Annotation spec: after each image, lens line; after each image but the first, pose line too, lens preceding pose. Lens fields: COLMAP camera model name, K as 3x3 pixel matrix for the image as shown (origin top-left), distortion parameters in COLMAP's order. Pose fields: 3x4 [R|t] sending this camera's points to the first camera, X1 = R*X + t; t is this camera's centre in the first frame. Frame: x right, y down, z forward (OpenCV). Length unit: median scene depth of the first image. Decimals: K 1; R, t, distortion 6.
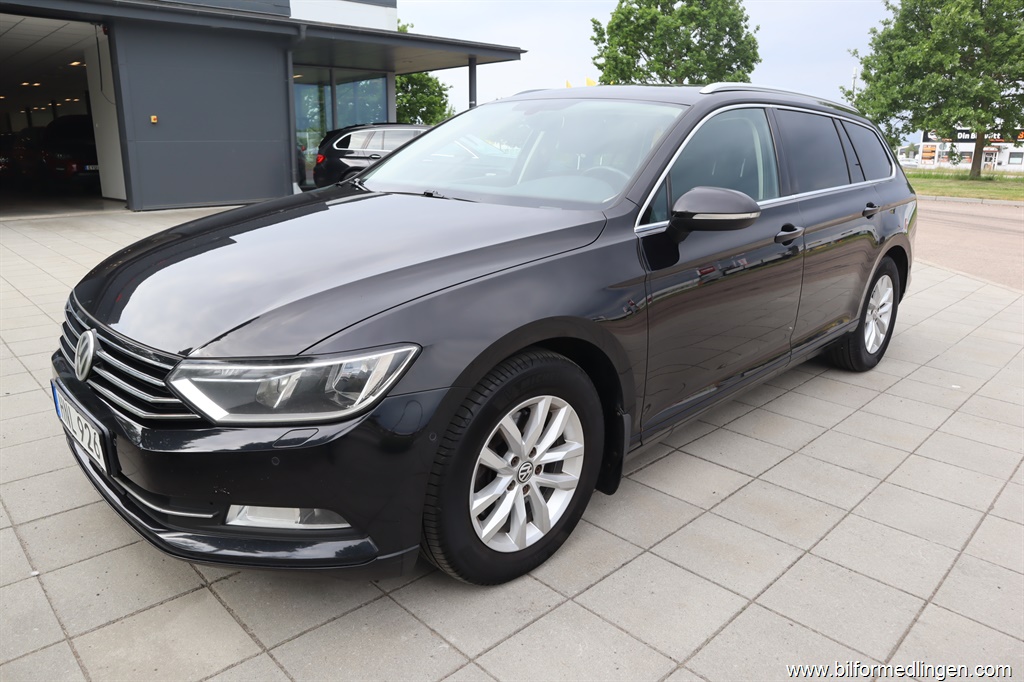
lens RADIAL K [[706.6, 0, 512.0], [0, 706.6, 341.0], [0, 0, 1]] dist [-0.114436, 0.061891]
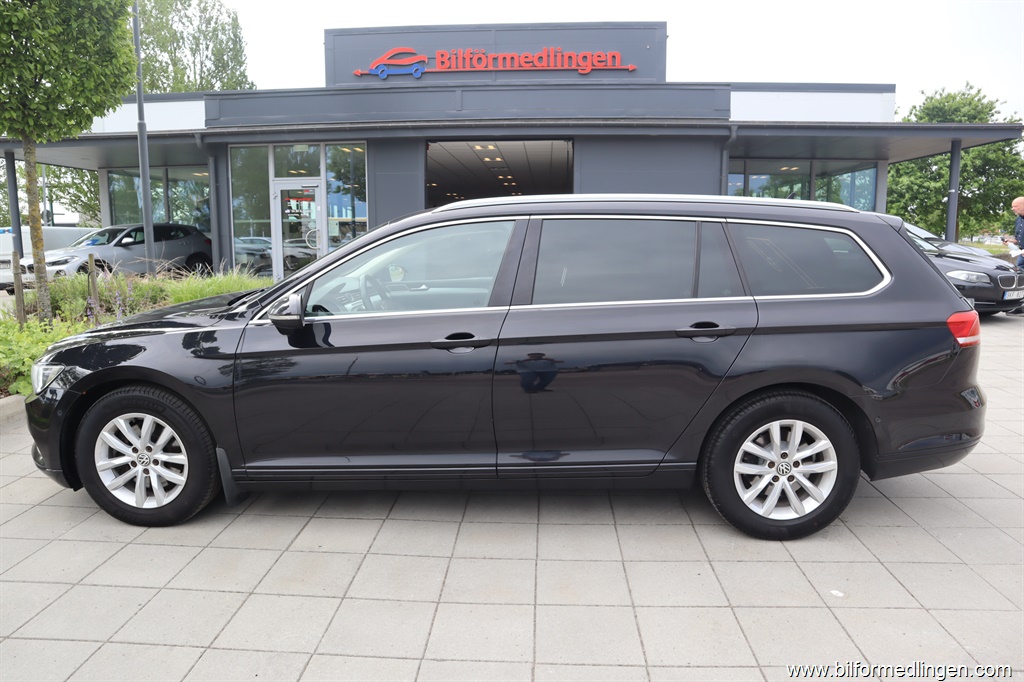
lens RADIAL K [[706.6, 0, 512.0], [0, 706.6, 341.0], [0, 0, 1]] dist [-0.114436, 0.061891]
pose [[0.680837, 0.102568, -0.725218, 1.249421], [-0.188072, 0.981429, -0.037758, -0.132612], [0.707877, 0.162100, 0.687484, 0.340275]]
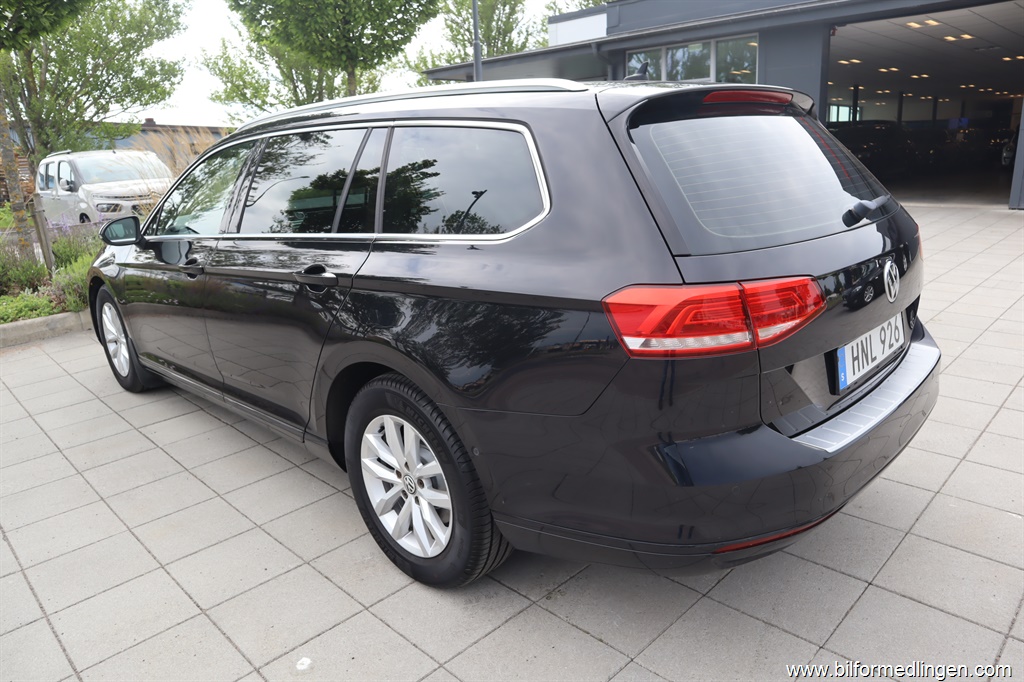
lens RADIAL K [[706.6, 0, 512.0], [0, 706.6, 341.0], [0, 0, 1]] dist [-0.114436, 0.061891]
pose [[0.010872, 0.256627, -0.966449, 1.485147], [-0.223092, 0.942767, 0.247829, -0.429117], [0.974737, 0.212913, 0.067502, 1.469150]]
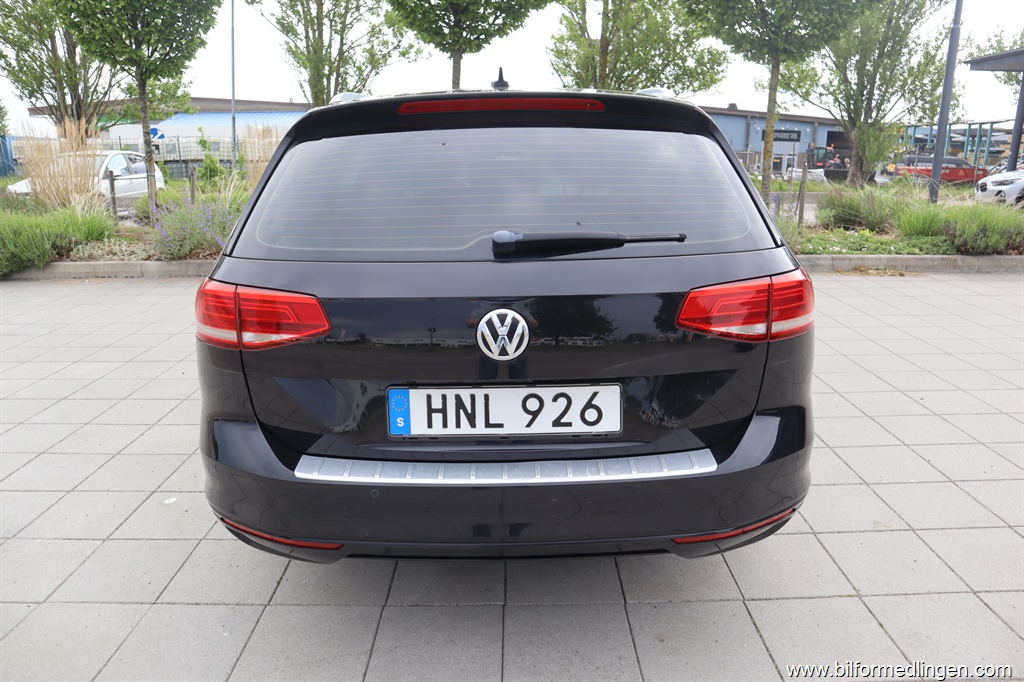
lens RADIAL K [[706.6, 0, 512.0], [0, 706.6, 341.0], [0, 0, 1]] dist [-0.114436, 0.061891]
pose [[-0.701509, 0.178700, -0.689892, 1.199937], [-0.197191, 0.881584, 0.428865, -0.636852], [0.684836, 0.436894, -0.583201, 2.200404]]
